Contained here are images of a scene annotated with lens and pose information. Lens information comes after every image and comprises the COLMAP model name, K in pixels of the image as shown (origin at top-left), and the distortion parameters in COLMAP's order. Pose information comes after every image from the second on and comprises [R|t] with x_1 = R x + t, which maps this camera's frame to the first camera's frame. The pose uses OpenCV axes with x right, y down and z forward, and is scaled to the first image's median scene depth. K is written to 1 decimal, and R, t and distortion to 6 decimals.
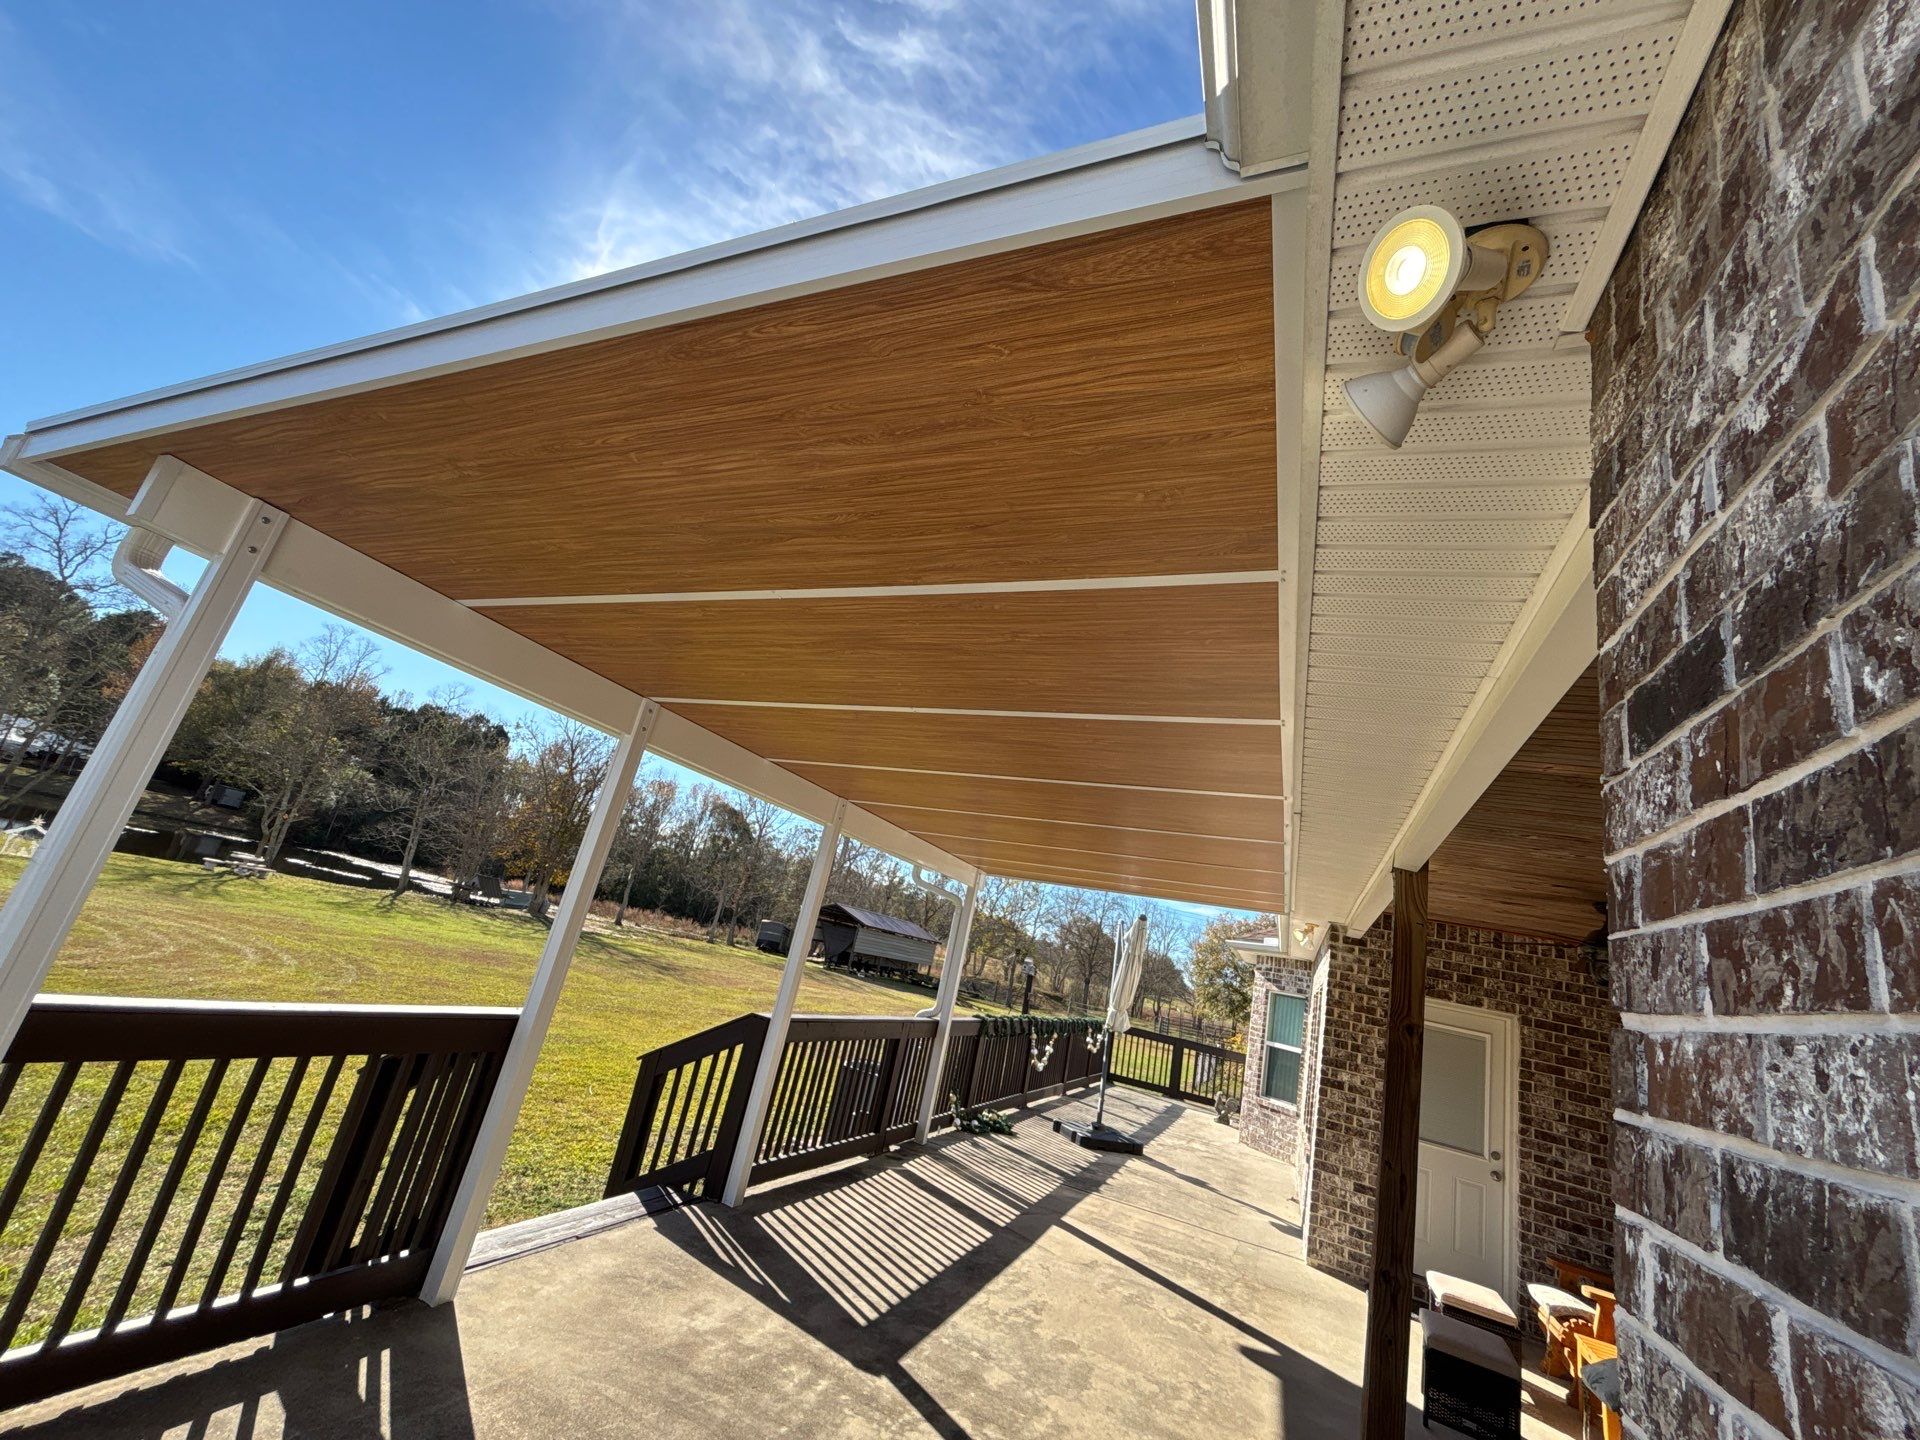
lens RADIAL K [[778.6, 0, 960.0], [0, 778.6, 720.0], [0, 0, 1]] dist [0.001884, 0.000365]
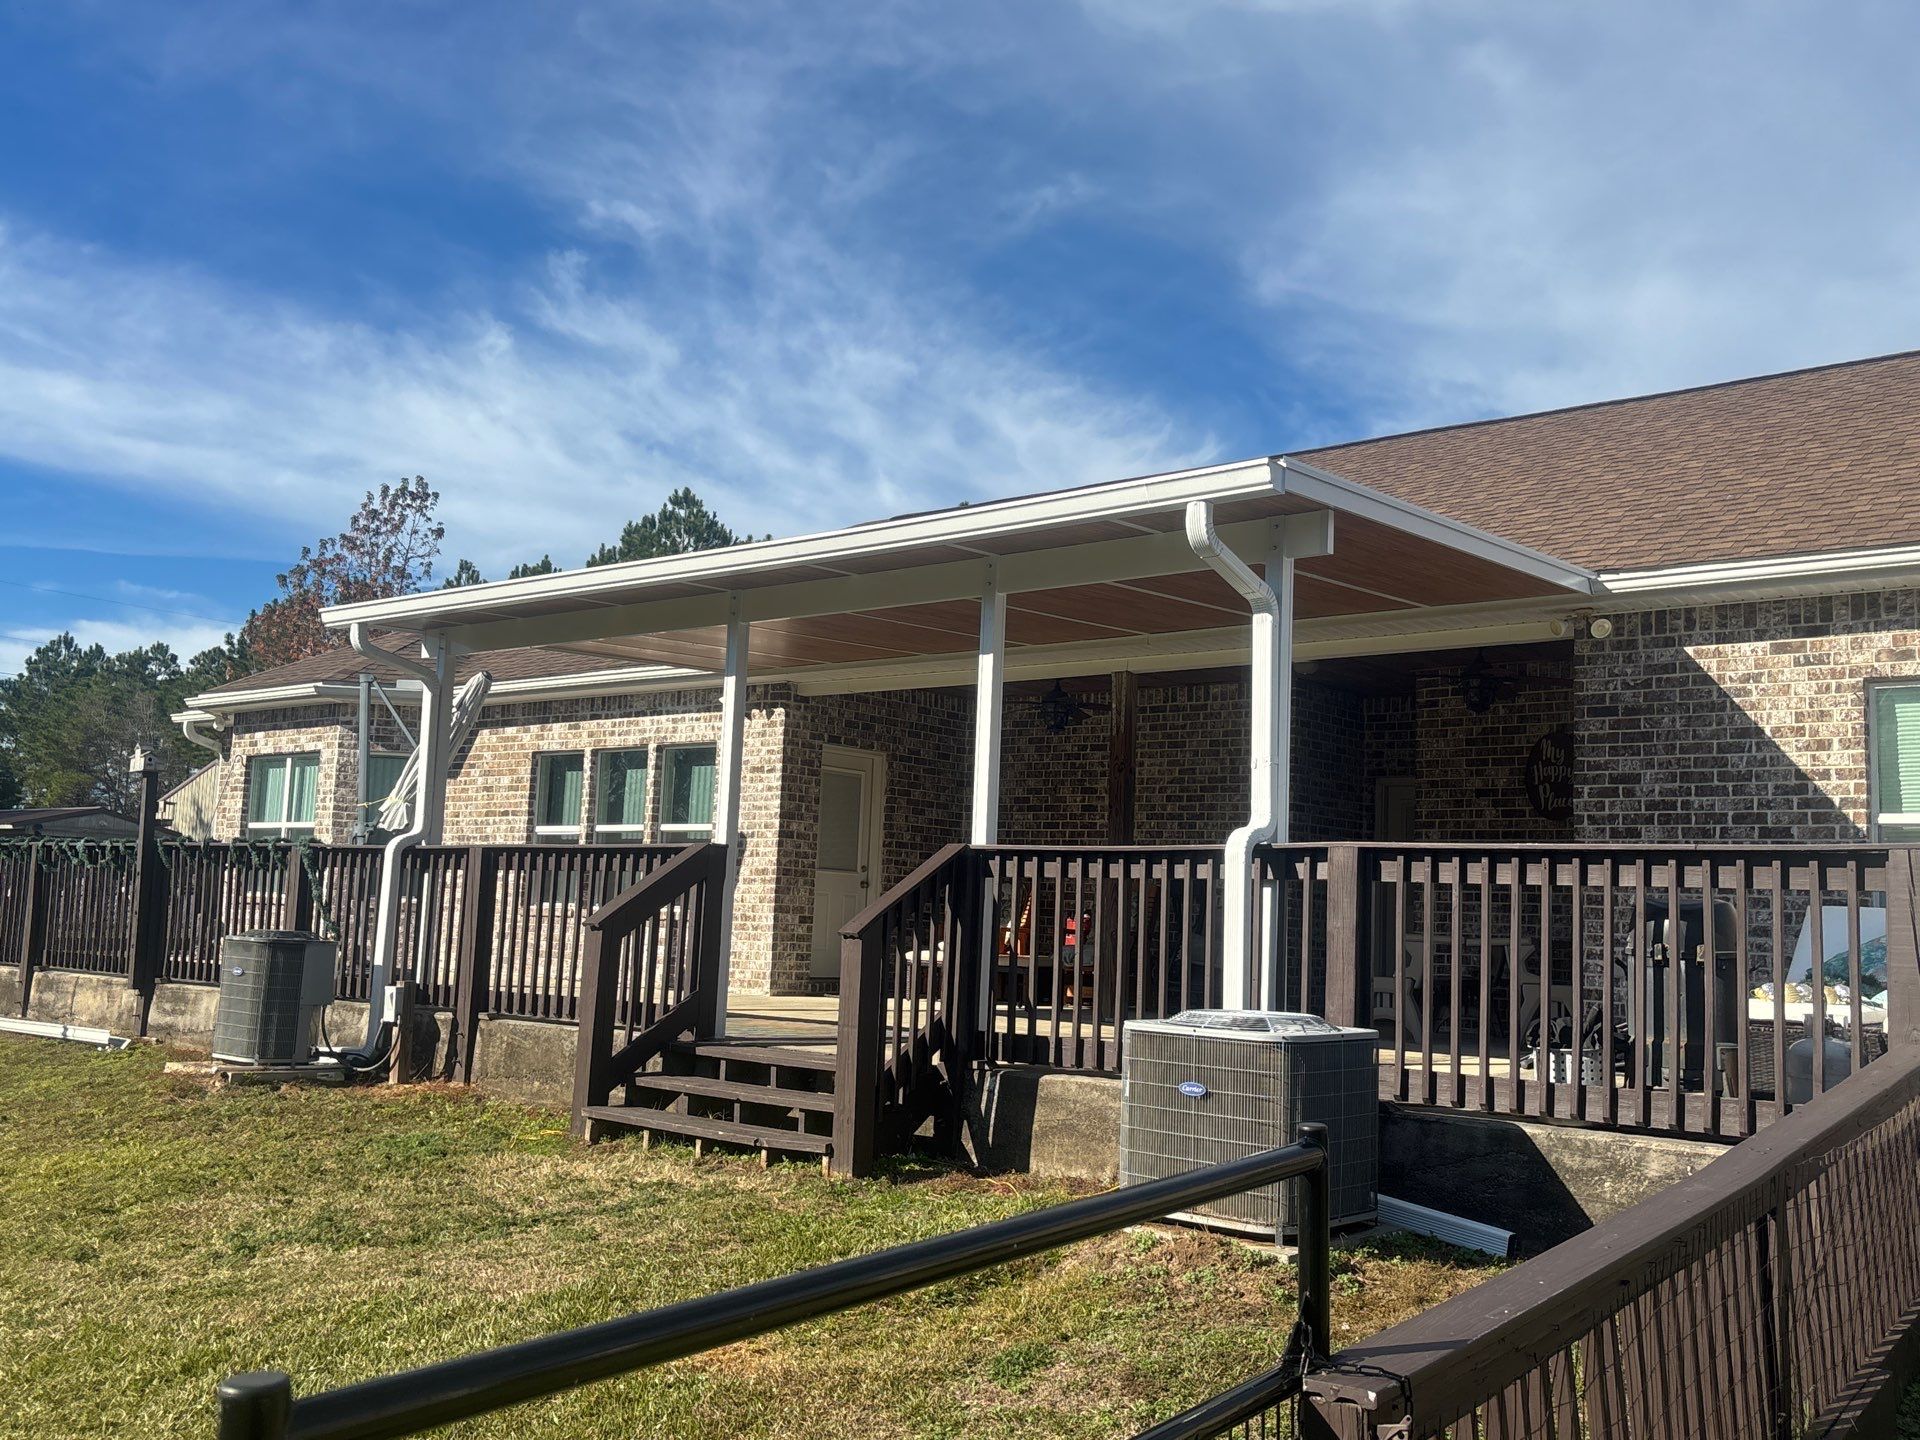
lens RADIAL K [[1733.5, 0, 960.0], [0, 1733.5, 720.0], [0, 0, 1]] dist [0.089828, -0.019074]
pose [[0.277945, -0.085787, 0.956759, -1.734733], [-0.257323, 0.952954, 0.160200, -0.109151], [-0.925490, -0.290723, 0.242794, 0.293401]]
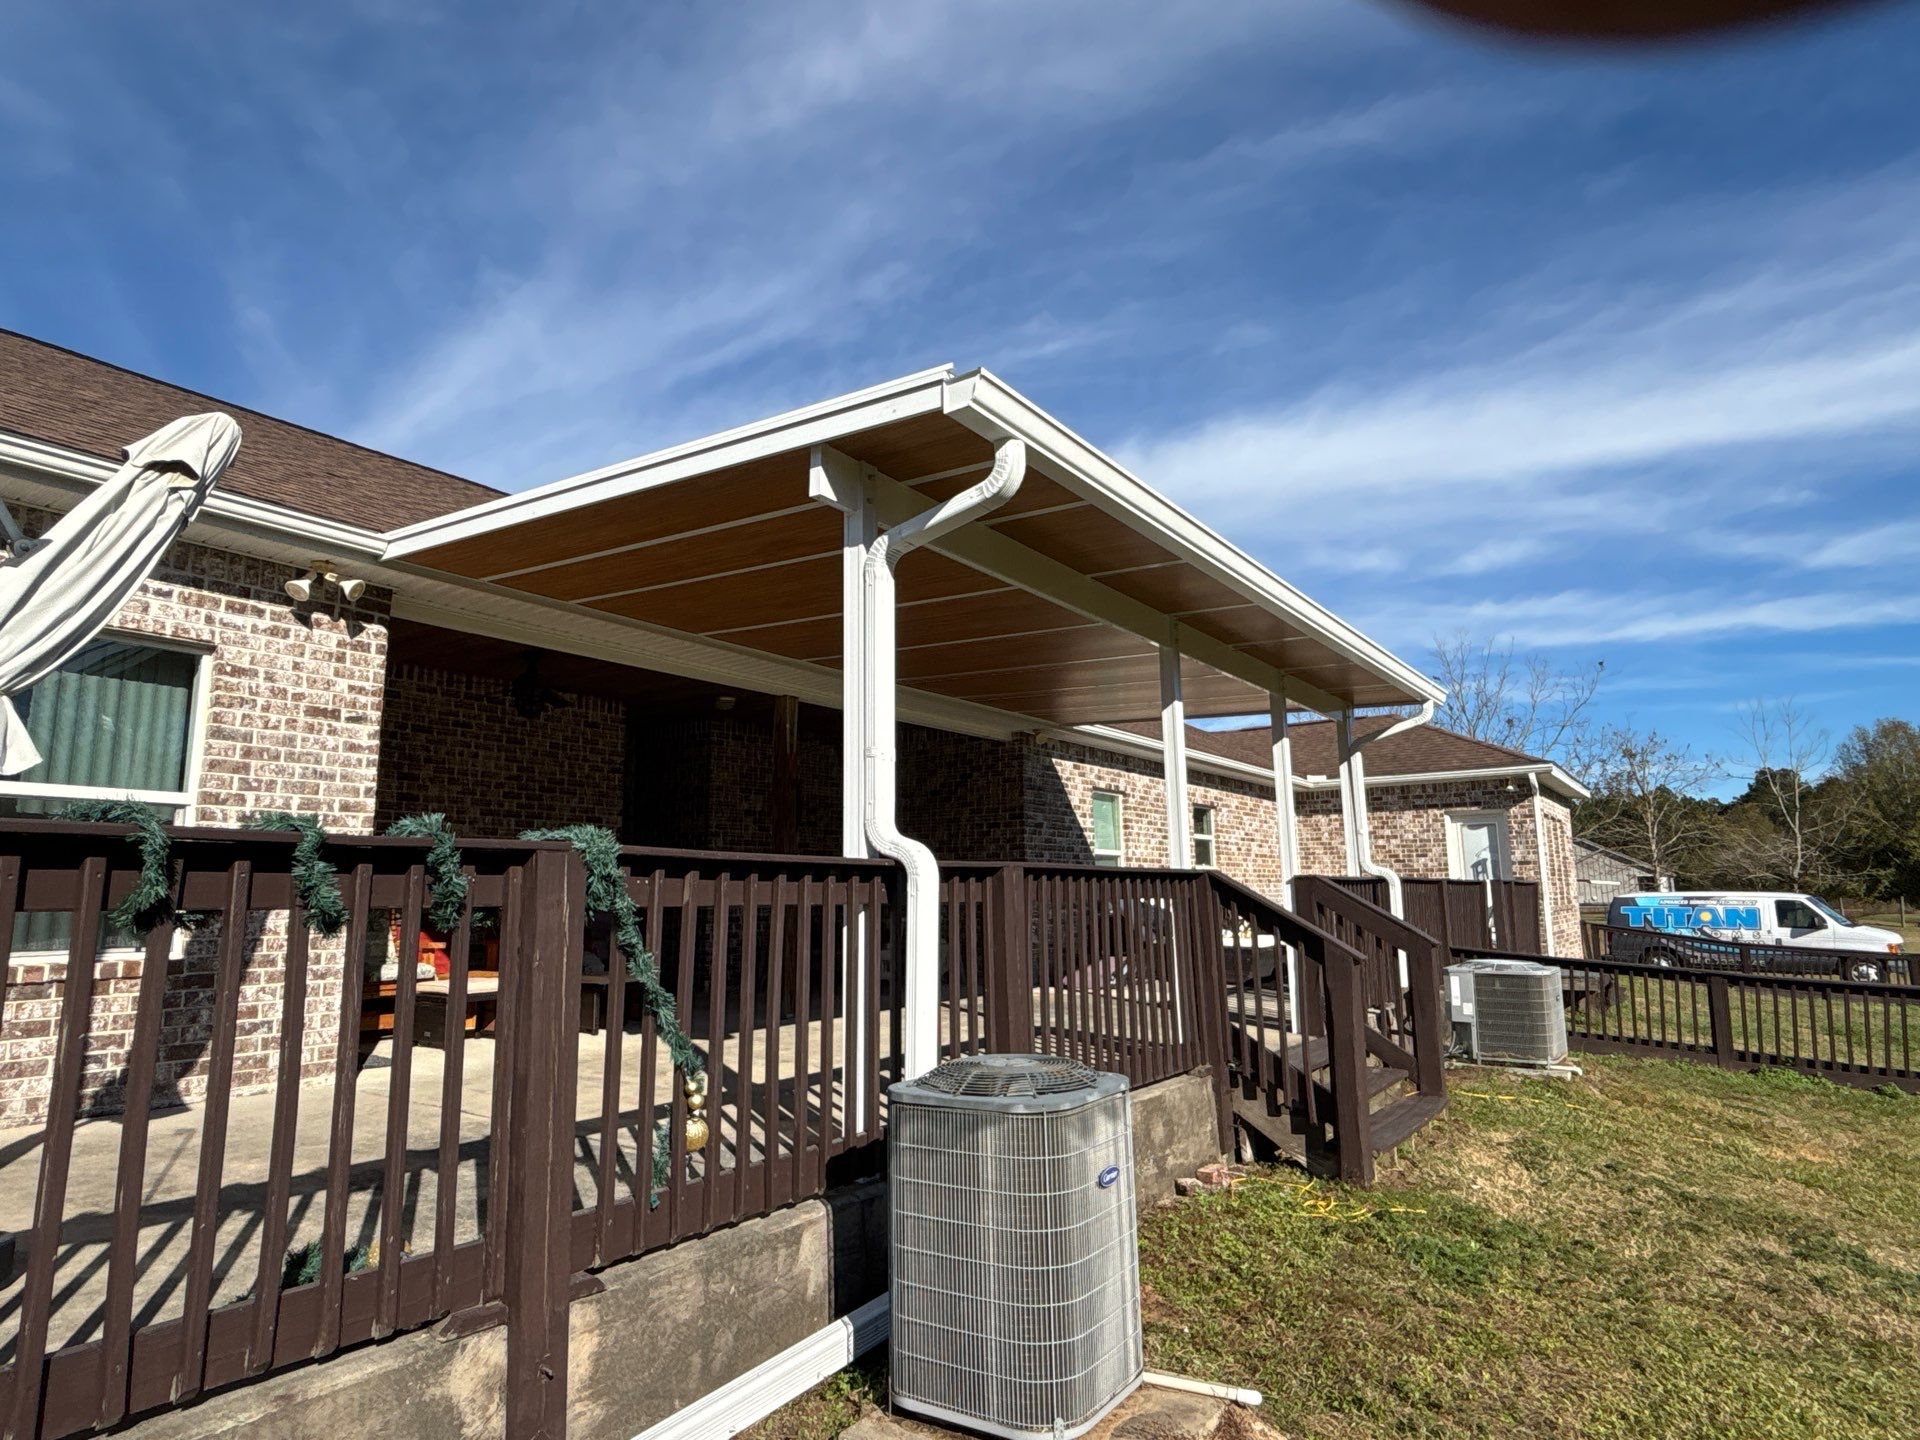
lens RADIAL K [[1081.7, 0, 955.1], [0, 1081.7, 712.2], [0, 0, 1]] dist [0.021654, -0.070255]
pose [[-0.961120, -0.161113, 0.224258, -0.191103], [-0.241051, 0.885696, -0.396784, 0.671413], [-0.134697, -0.435414, -0.890096, 1.910391]]
